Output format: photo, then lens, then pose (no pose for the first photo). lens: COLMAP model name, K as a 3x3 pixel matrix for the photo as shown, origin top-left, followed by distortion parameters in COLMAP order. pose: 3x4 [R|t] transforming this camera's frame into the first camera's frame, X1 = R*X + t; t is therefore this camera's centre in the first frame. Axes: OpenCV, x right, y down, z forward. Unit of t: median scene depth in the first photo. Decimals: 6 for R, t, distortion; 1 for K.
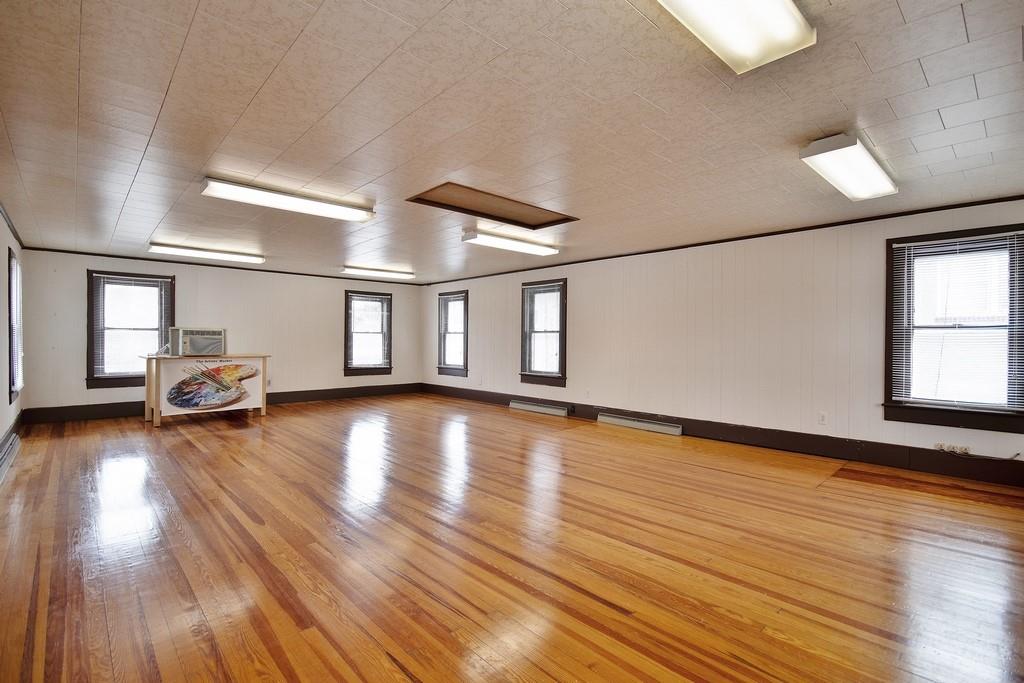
lens RADIAL K [[471.0, 0, 518.3], [0, 471.0, 342.3], [0, 0, 1]] dist [0.005731, -0.006838]
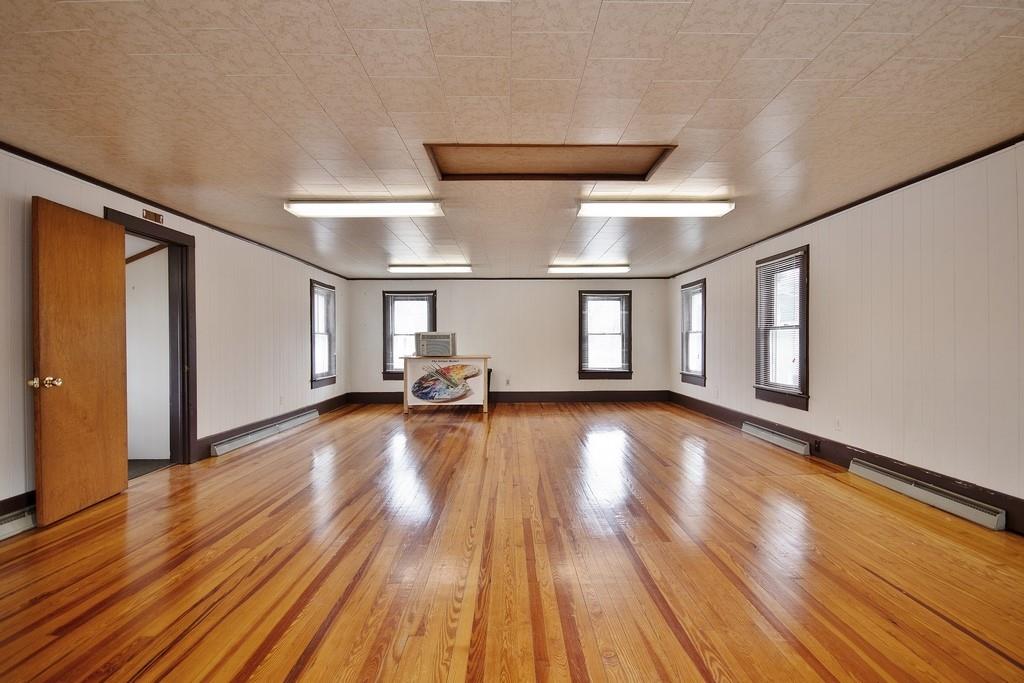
lens RADIAL K [[471.0, 0, 518.3], [0, 471.0, 342.3], [0, 0, 1]] dist [0.005731, -0.006838]
pose [[0.740367, -0.008350, -0.672151, 0.250464], [0.005225, 0.999964, -0.006668, 0.002094], [0.672183, 0.001425, 0.740384, 0.252567]]
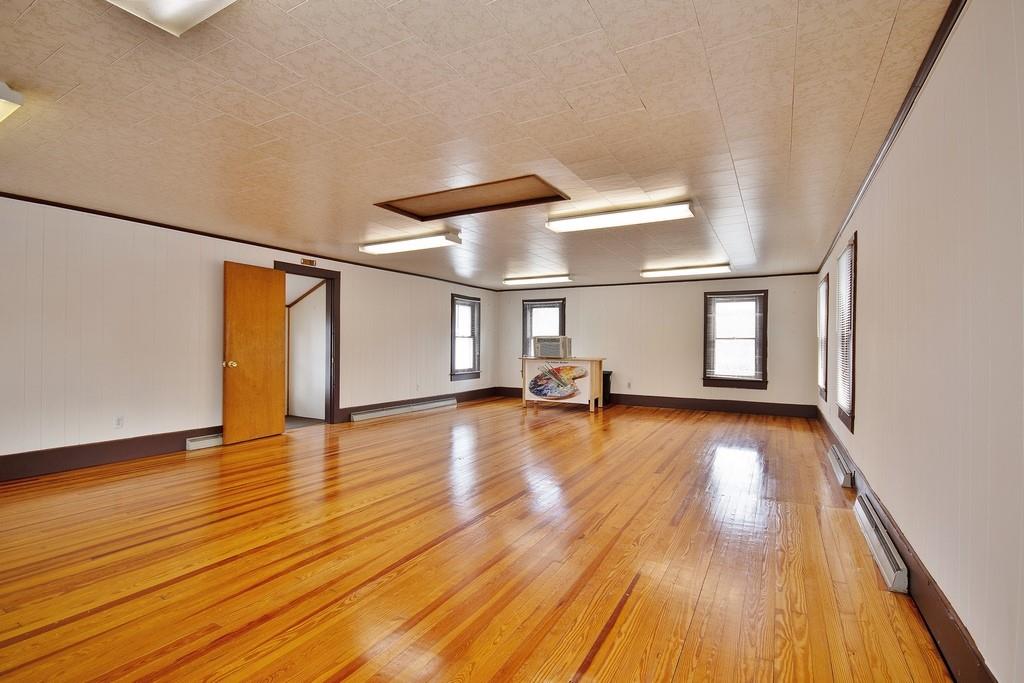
lens RADIAL K [[471.0, 0, 518.3], [0, 471.0, 342.3], [0, 0, 1]] dist [0.005731, -0.006838]
pose [[0.307175, -0.007223, -0.951626, 0.510574], [-0.010873, 0.999879, -0.011099, 0.000591], [0.951591, 0.013756, 0.307060, 0.484142]]
